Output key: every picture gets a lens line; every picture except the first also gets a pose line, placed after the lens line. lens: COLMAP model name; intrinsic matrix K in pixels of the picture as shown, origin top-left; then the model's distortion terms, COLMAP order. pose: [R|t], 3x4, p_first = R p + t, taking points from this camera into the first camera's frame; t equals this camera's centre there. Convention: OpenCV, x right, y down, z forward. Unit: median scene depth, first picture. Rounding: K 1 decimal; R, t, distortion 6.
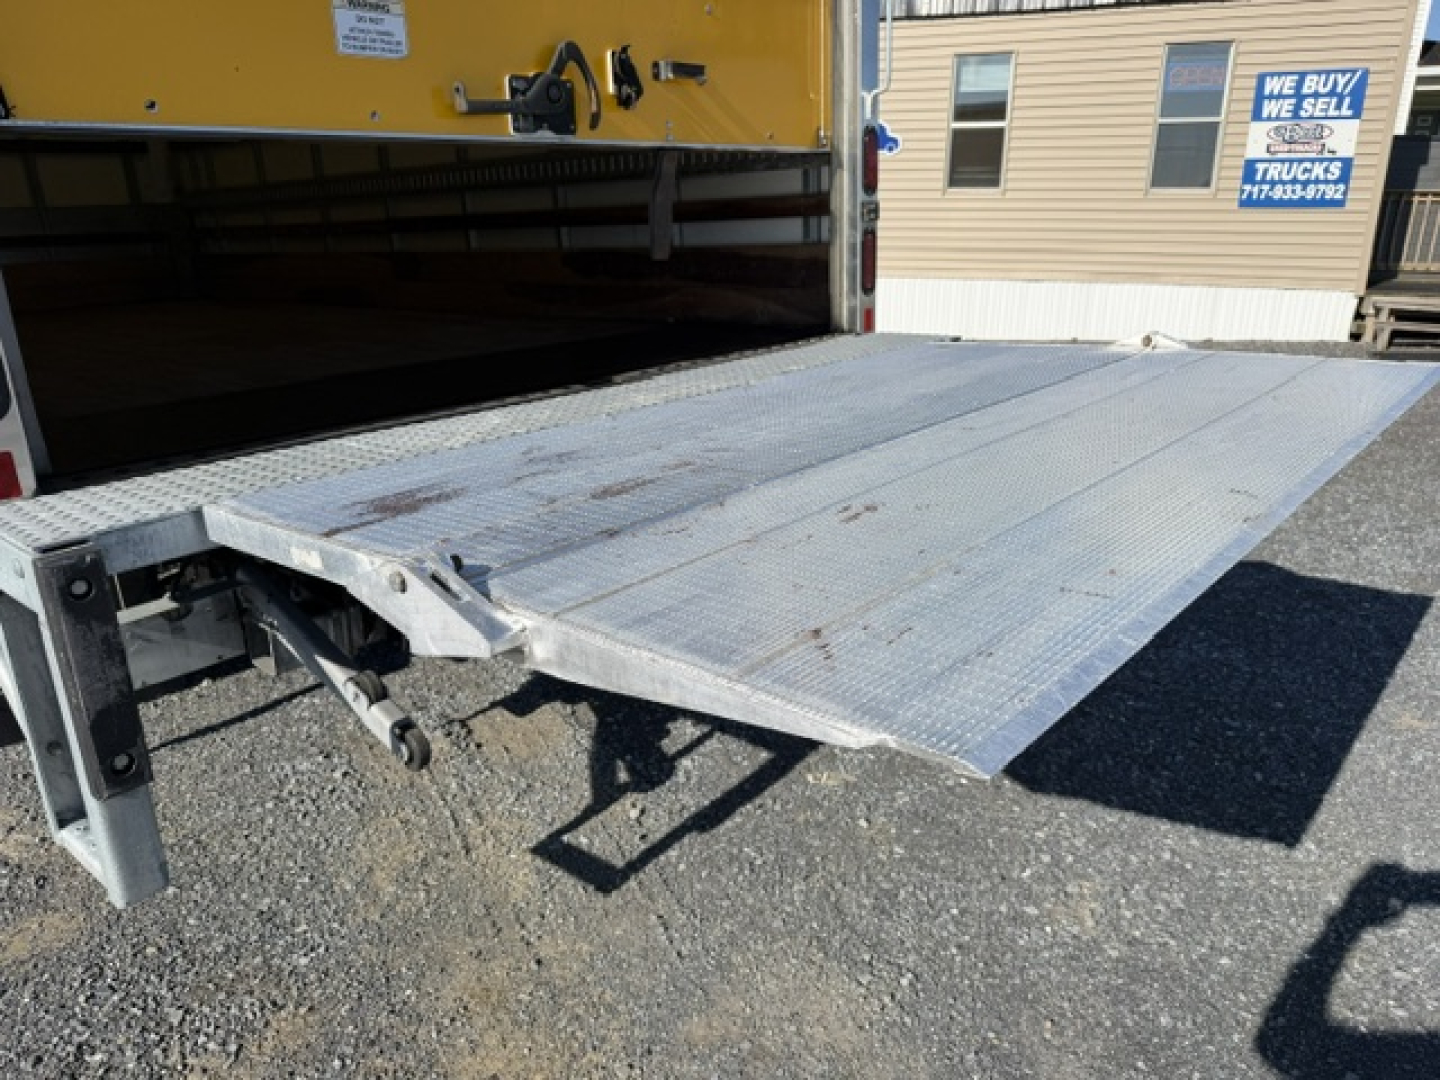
lens RADIAL K [[1018.1, 0, 713.9], [0, 1018.1, 535.0], [0, 0, 1]] dist [0.004277, -0.010354]
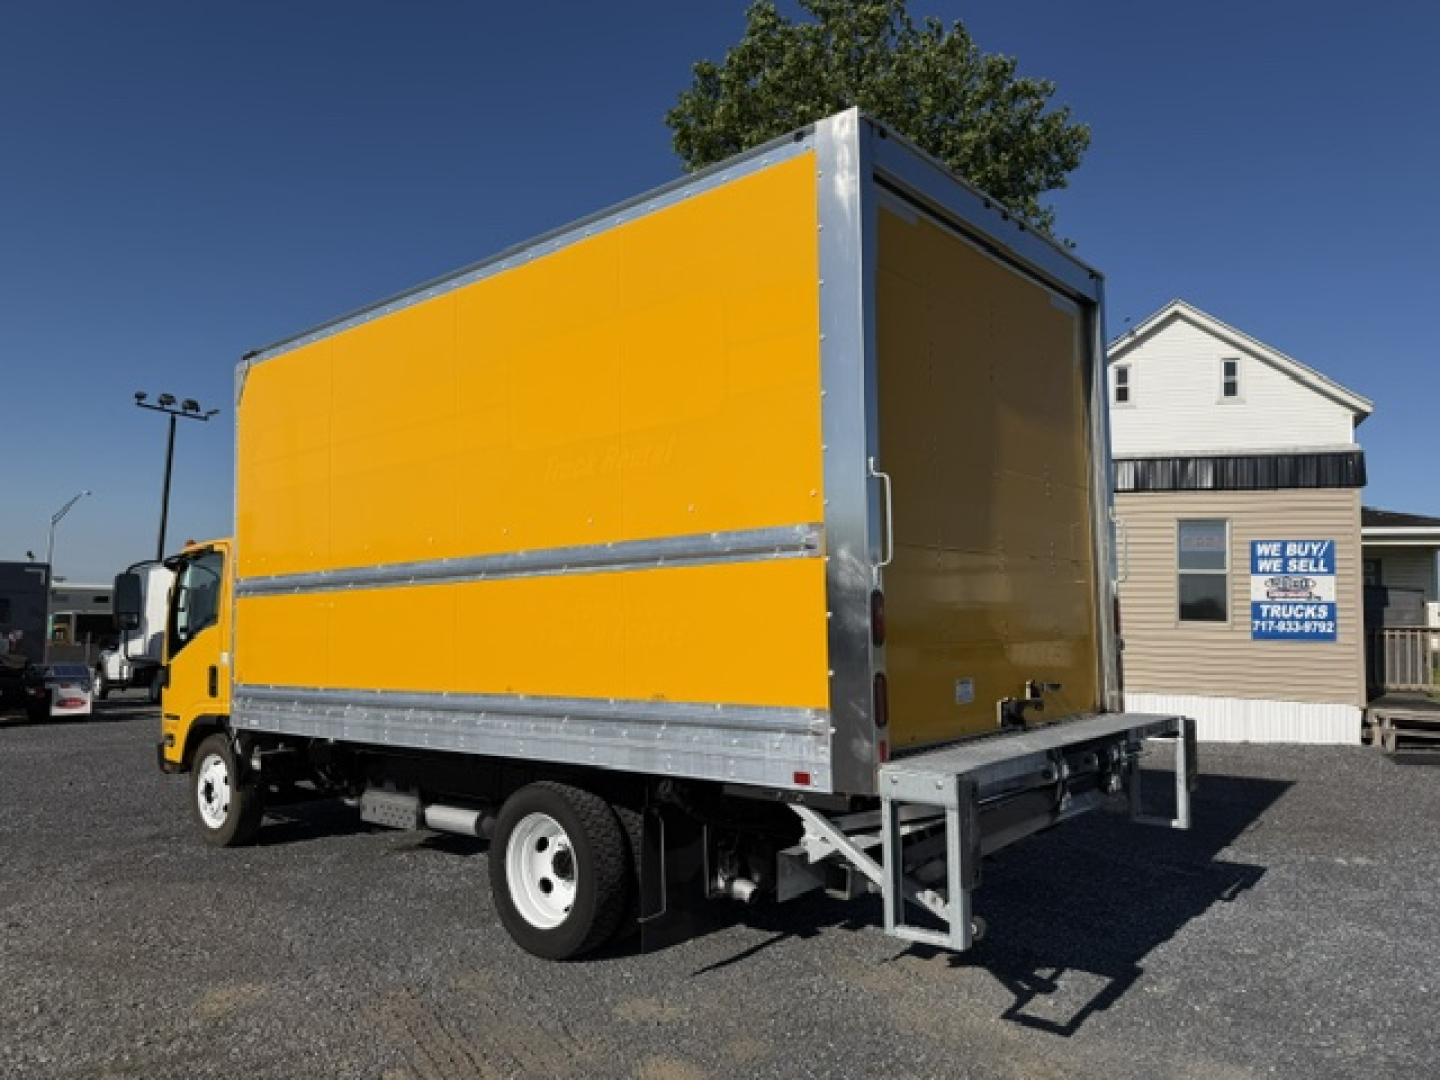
lens RADIAL K [[1018.1, 0, 710.6], [0, 1018.1, 535.7], [0, 0, 1]] dist [0.004277, -0.010354]
pose [[0.999630, 0.024026, 0.012763, -0.185064], [-0.017289, 0.923252, -0.383805, 0.062217], [-0.021005, 0.383442, 0.923326, -0.213594]]
